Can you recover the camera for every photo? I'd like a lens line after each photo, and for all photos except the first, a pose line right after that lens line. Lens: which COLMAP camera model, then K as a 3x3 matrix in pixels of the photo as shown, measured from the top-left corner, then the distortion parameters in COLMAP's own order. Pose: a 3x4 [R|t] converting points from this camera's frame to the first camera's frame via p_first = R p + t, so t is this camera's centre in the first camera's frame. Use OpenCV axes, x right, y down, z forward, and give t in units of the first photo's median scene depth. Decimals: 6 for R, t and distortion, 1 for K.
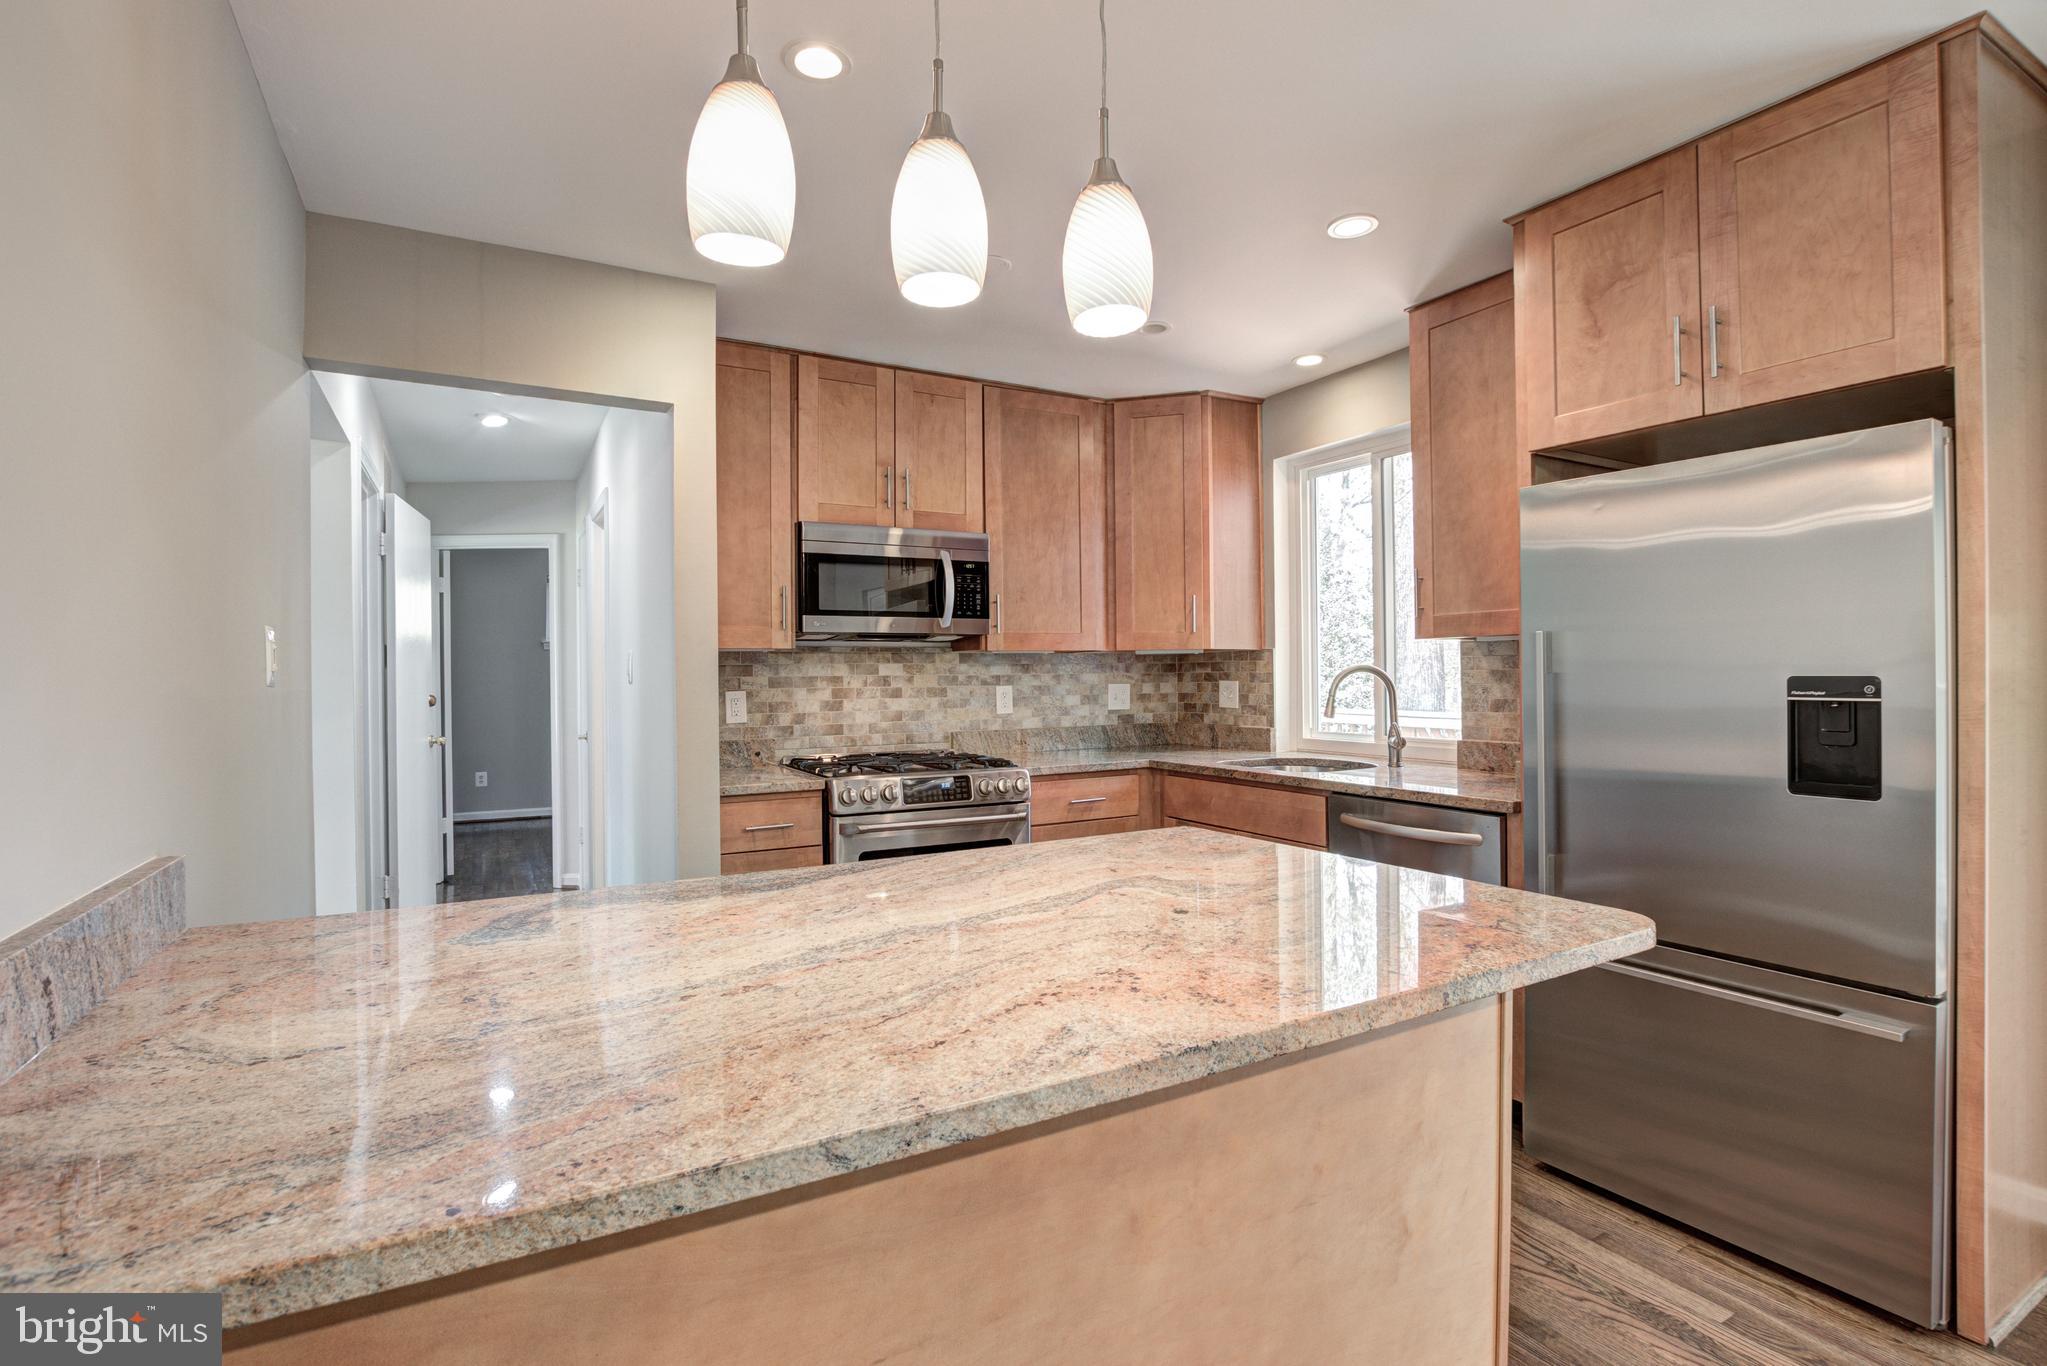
lens RADIAL K [[970.5, 0, 1015.4], [0, 970.5, 673.6], [0, 0, 1]] dist [-0.029452, 0.001829]
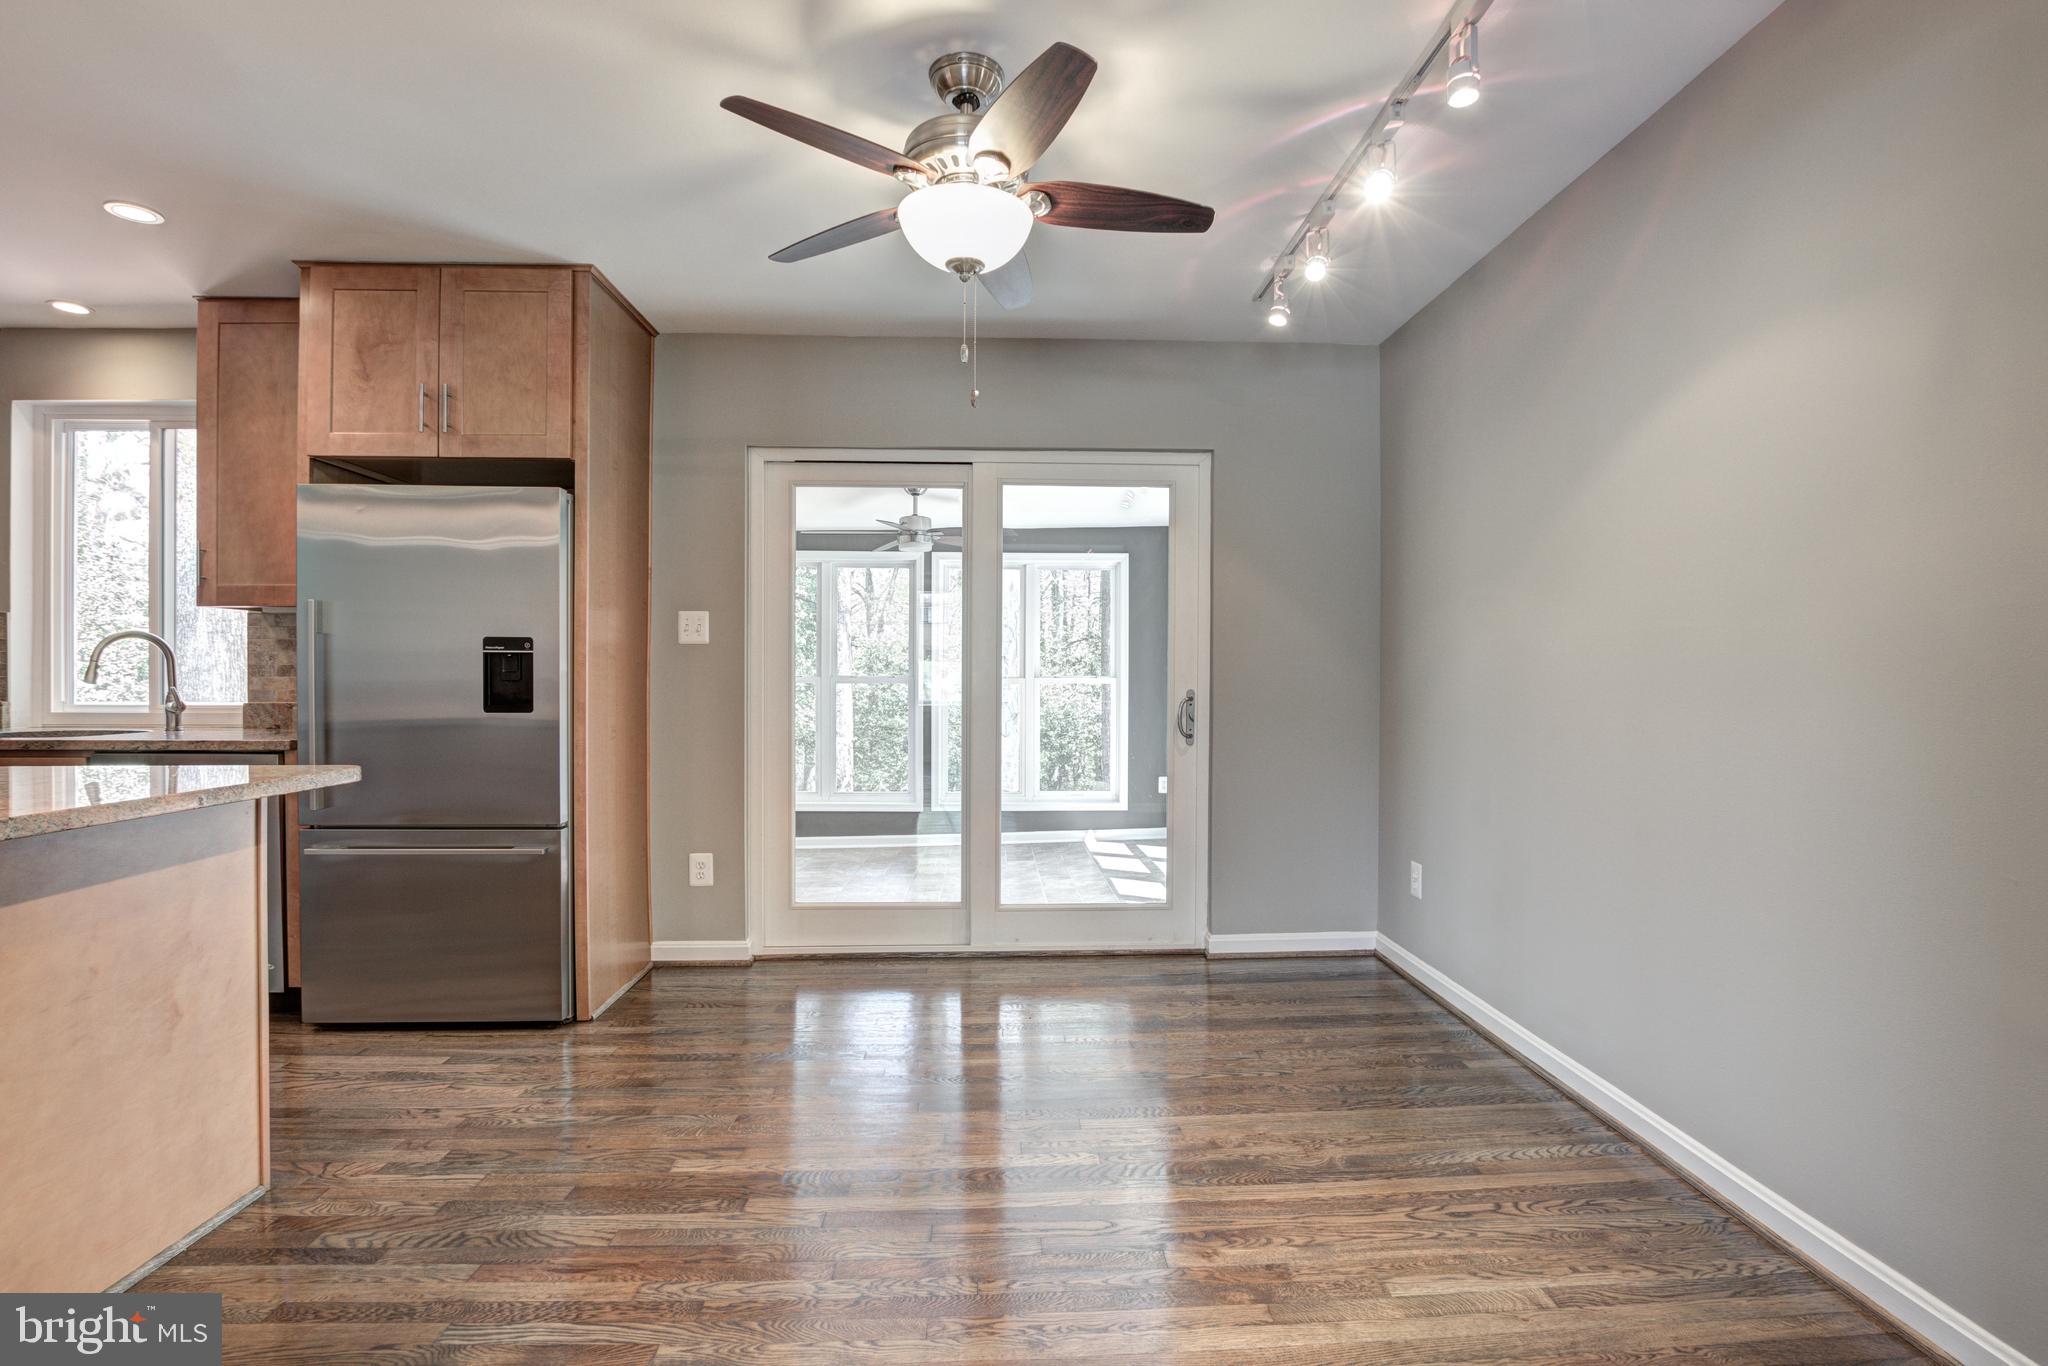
lens RADIAL K [[966.1, 0, 1036.1], [0, 966.1, 683.1], [0, 0, 1]] dist [-0.026203, 0.001868]
pose [[0.446526, 0.006564, 0.894747, -0.092819], [-0.007181, 0.999967, -0.003752, 0.039617], [-0.894742, -0.004750, 0.446558, -0.256447]]
